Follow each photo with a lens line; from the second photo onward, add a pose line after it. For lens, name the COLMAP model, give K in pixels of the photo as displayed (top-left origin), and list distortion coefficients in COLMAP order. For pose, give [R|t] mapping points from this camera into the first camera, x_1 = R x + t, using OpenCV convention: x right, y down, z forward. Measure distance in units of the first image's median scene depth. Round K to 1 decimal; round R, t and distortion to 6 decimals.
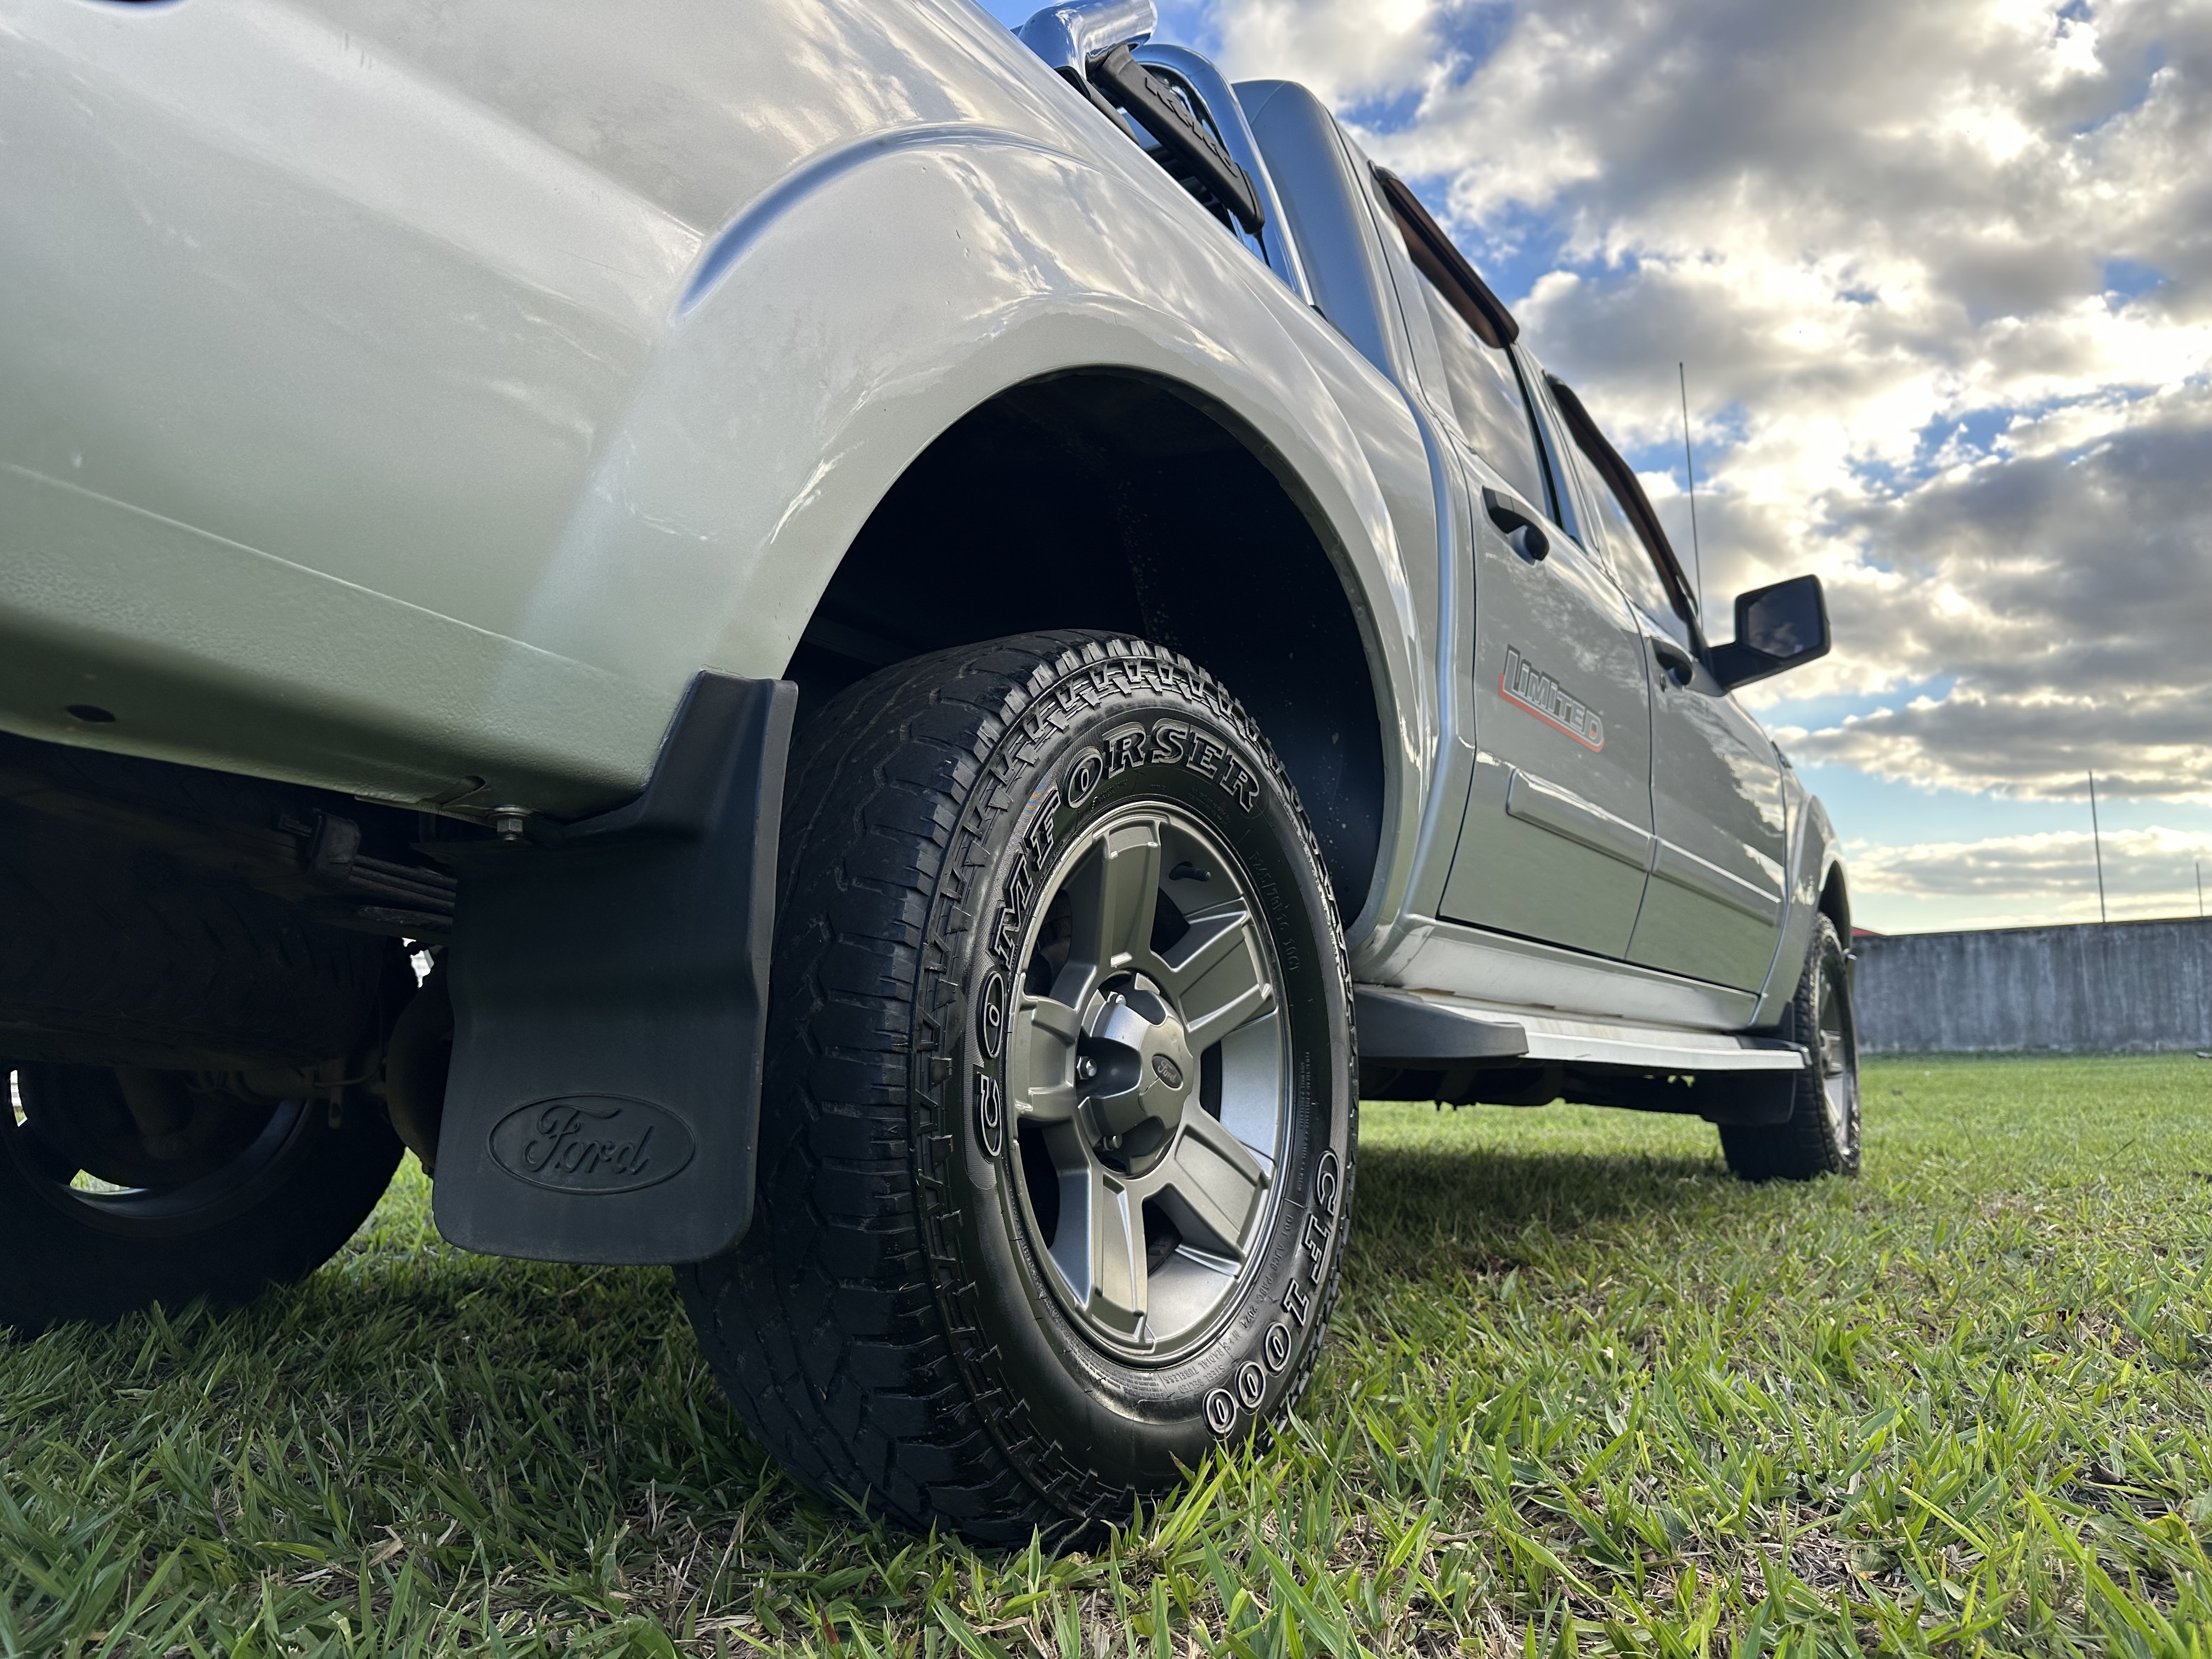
lens RADIAL K [[1605.9, 0, 1106.0], [0, 1605.9, 829.5], [0, 0, 1]] dist [0.008014, -0.004336]
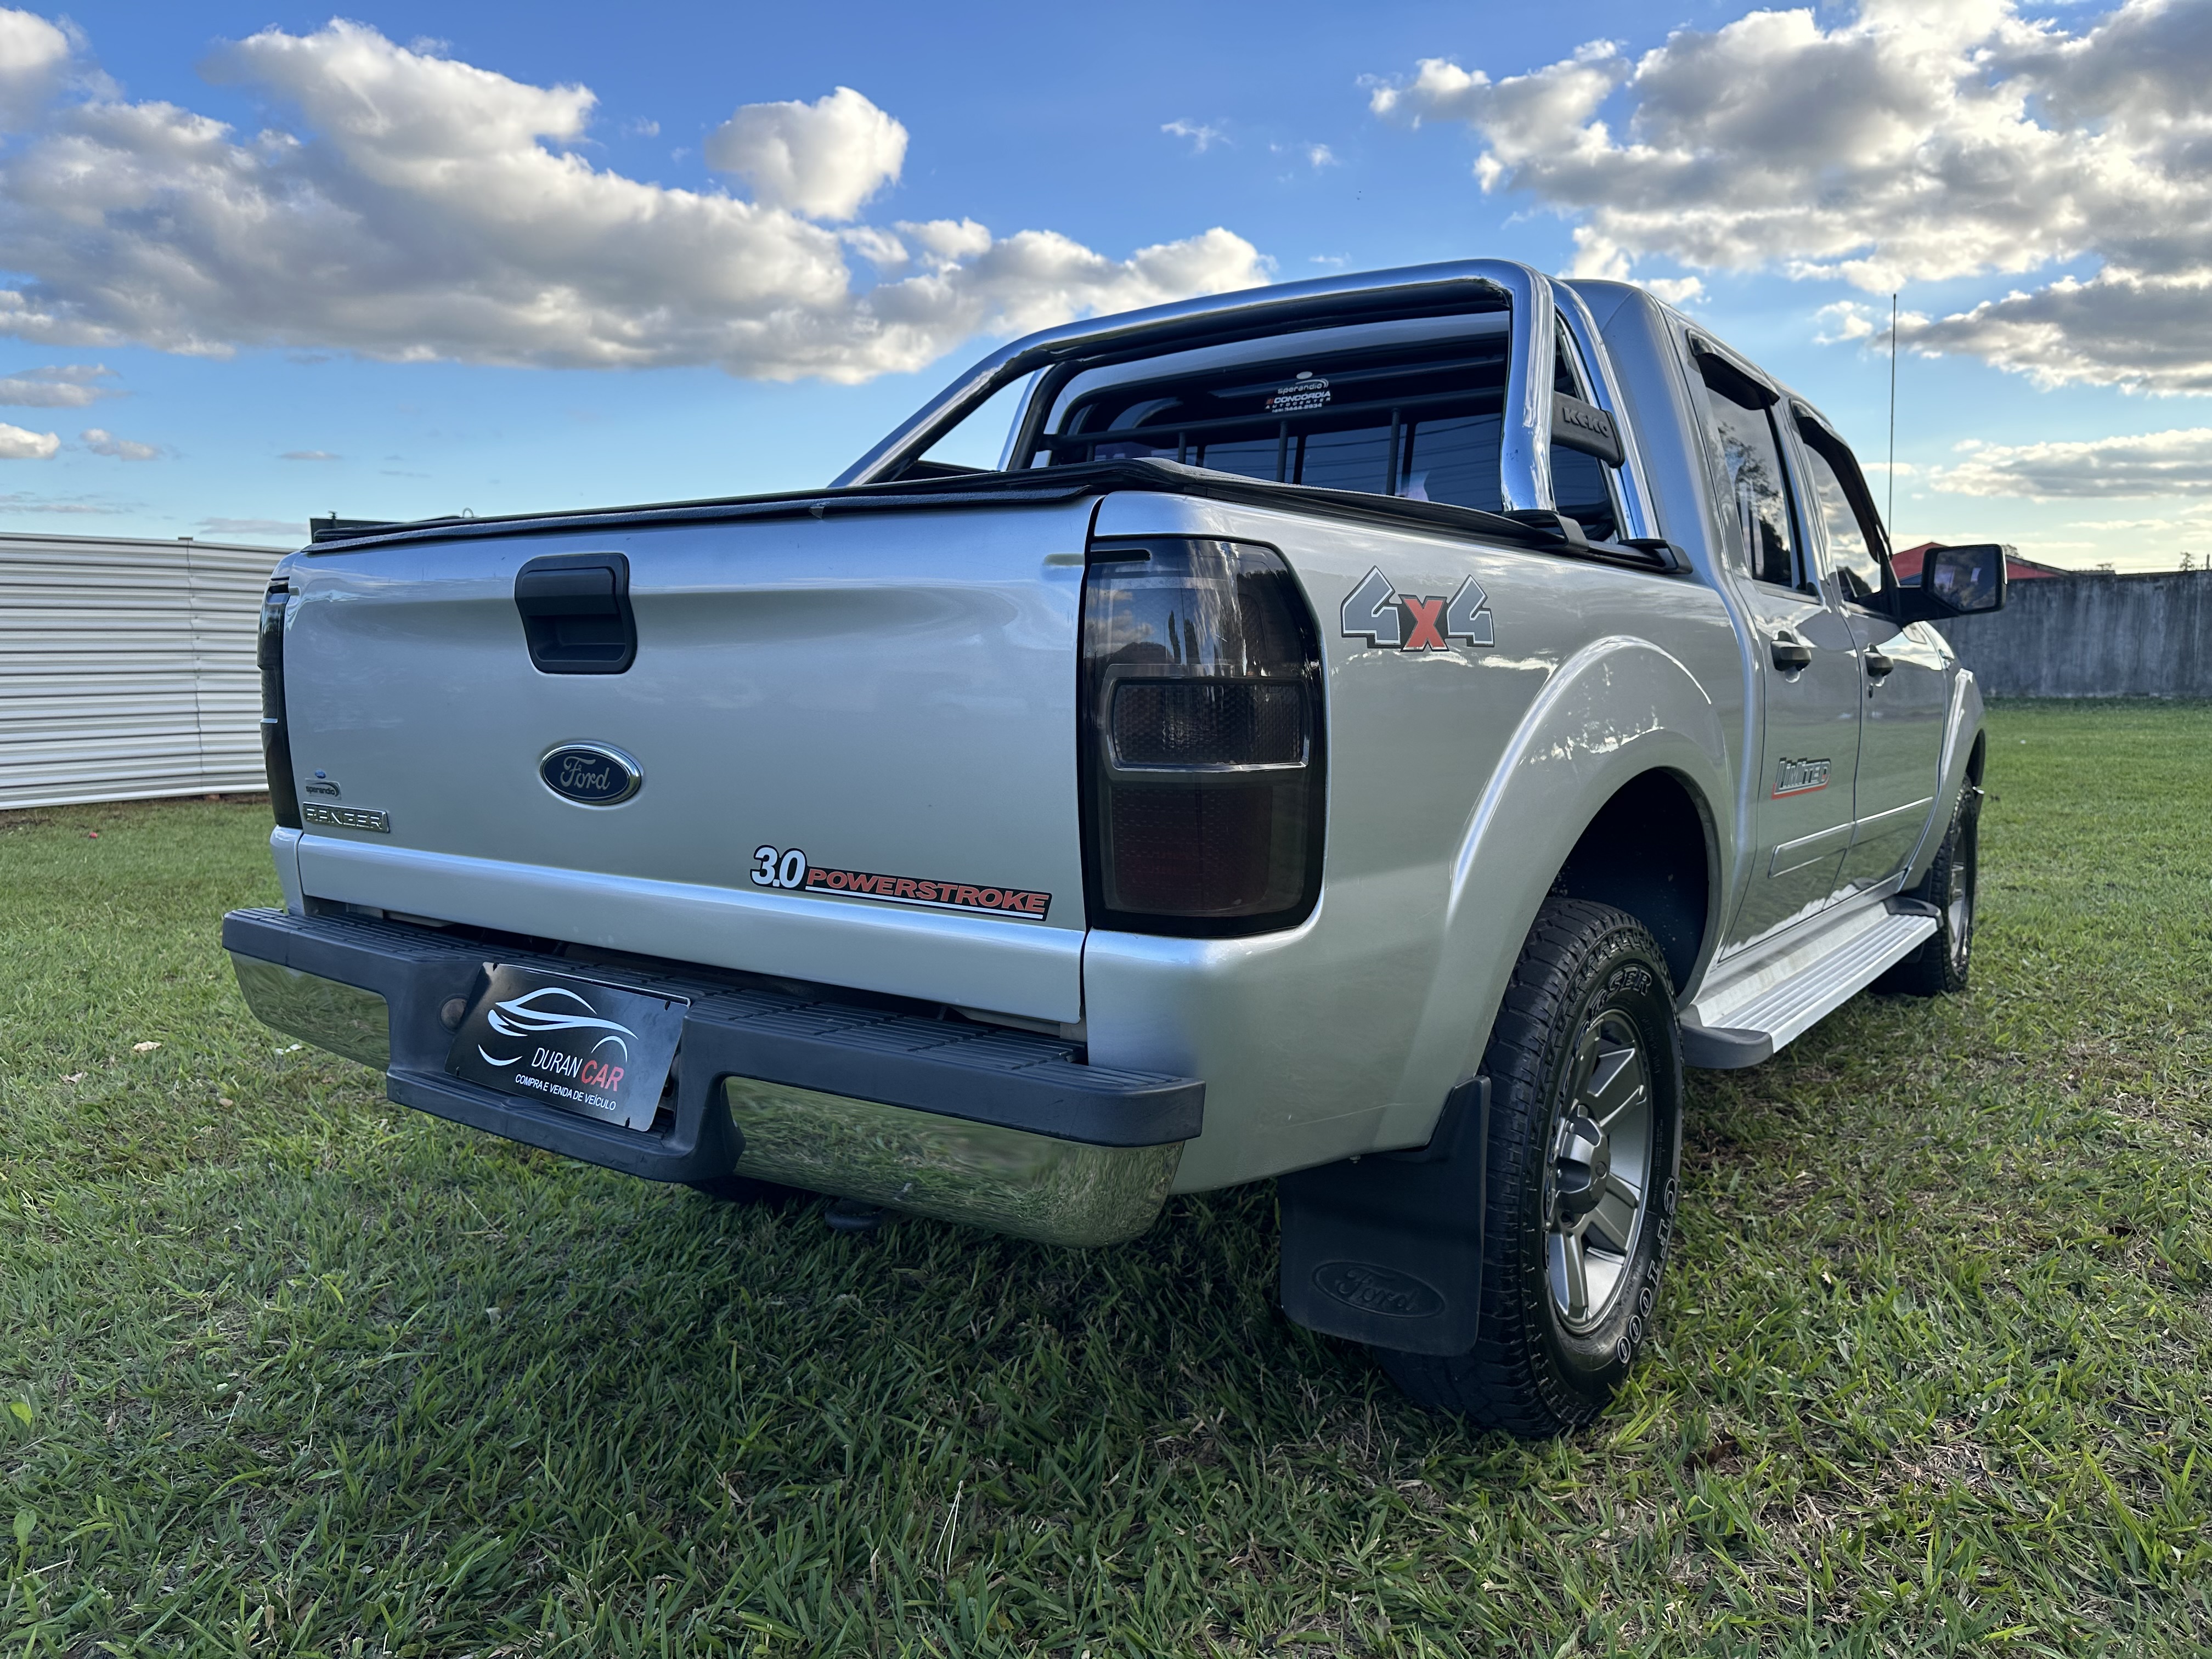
lens RADIAL K [[1593.3, 0, 1066.0], [0, 1593.3, 830.2], [0, 0, 1]] dist [-0.004207, -0.008725]
pose [[0.997512, 0.007629, -0.070086, -0.019057], [0.009517, 0.970457, 0.241088, -0.028187], [0.069855, -0.241155, 0.967969, -0.027500]]
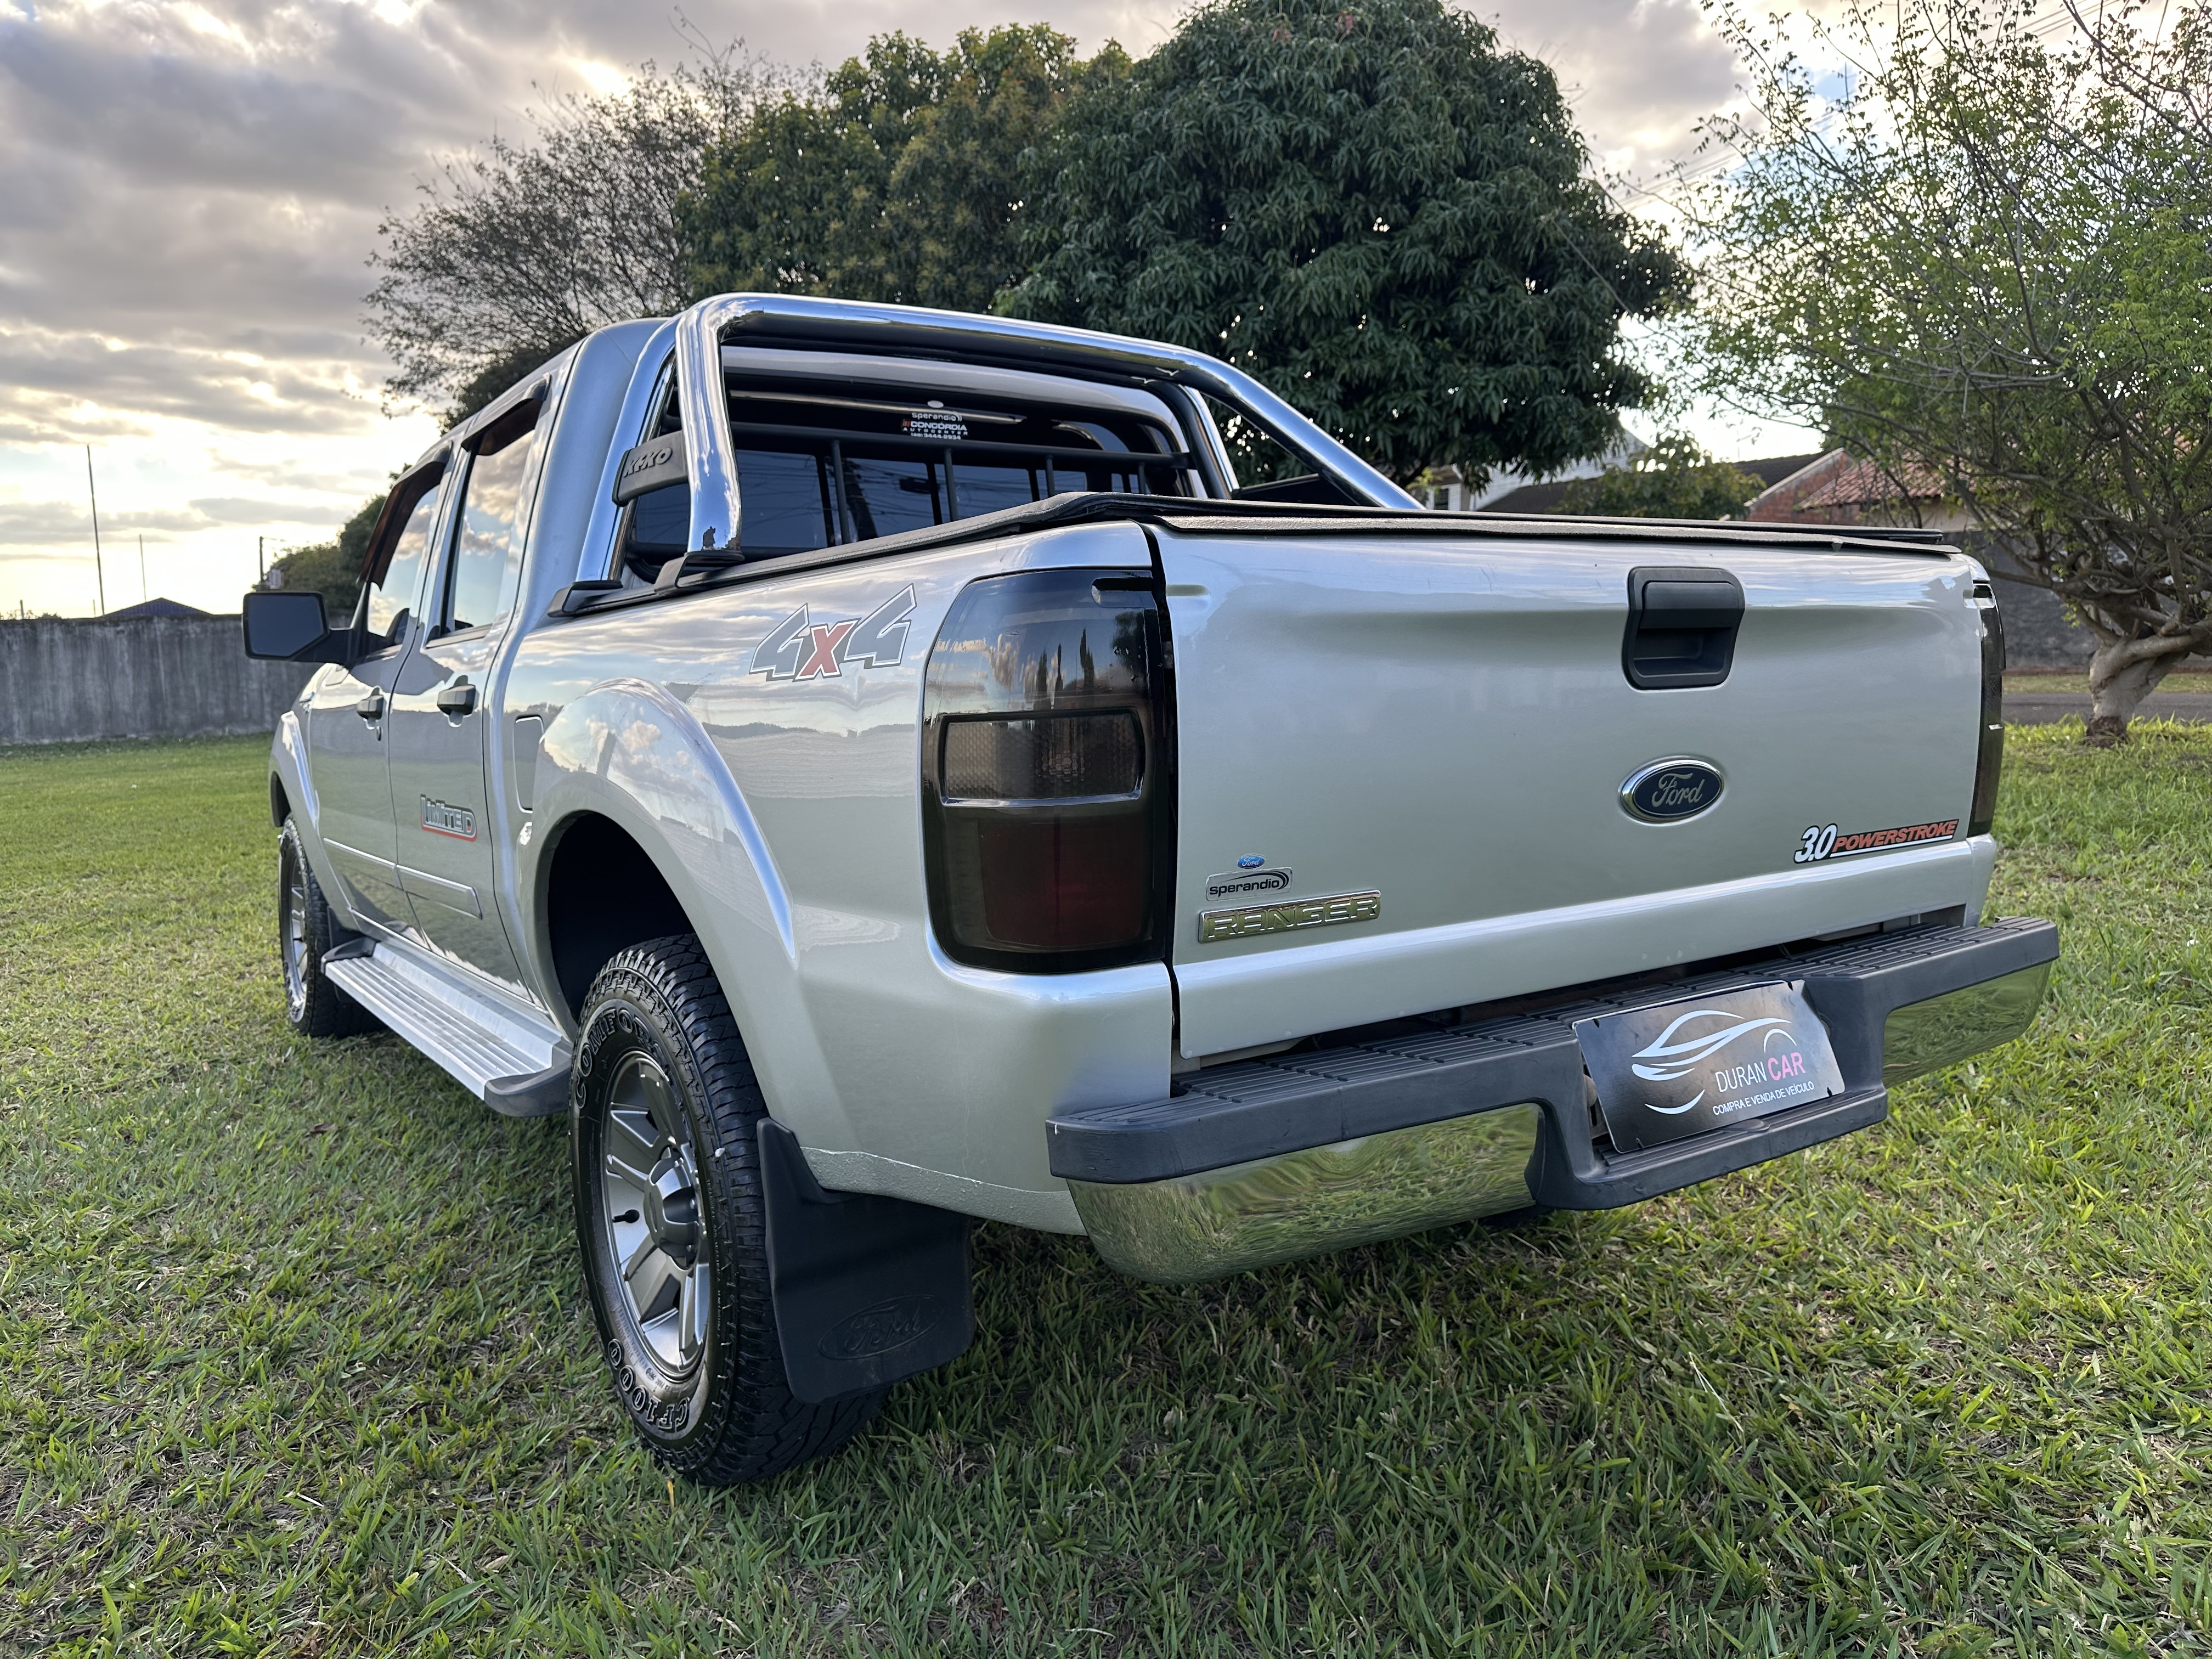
lens RADIAL K [[1605.9, 0, 1106.0], [0, 1605.9, 829.5], [0, 0, 1]] dist [0.008014, -0.004336]
pose [[0.398086, -0.101126, 0.911757, -0.107466], [-0.095744, 0.983897, 0.150931, -0.021197], [-0.912338, -0.147379, 0.381993, 0.028284]]
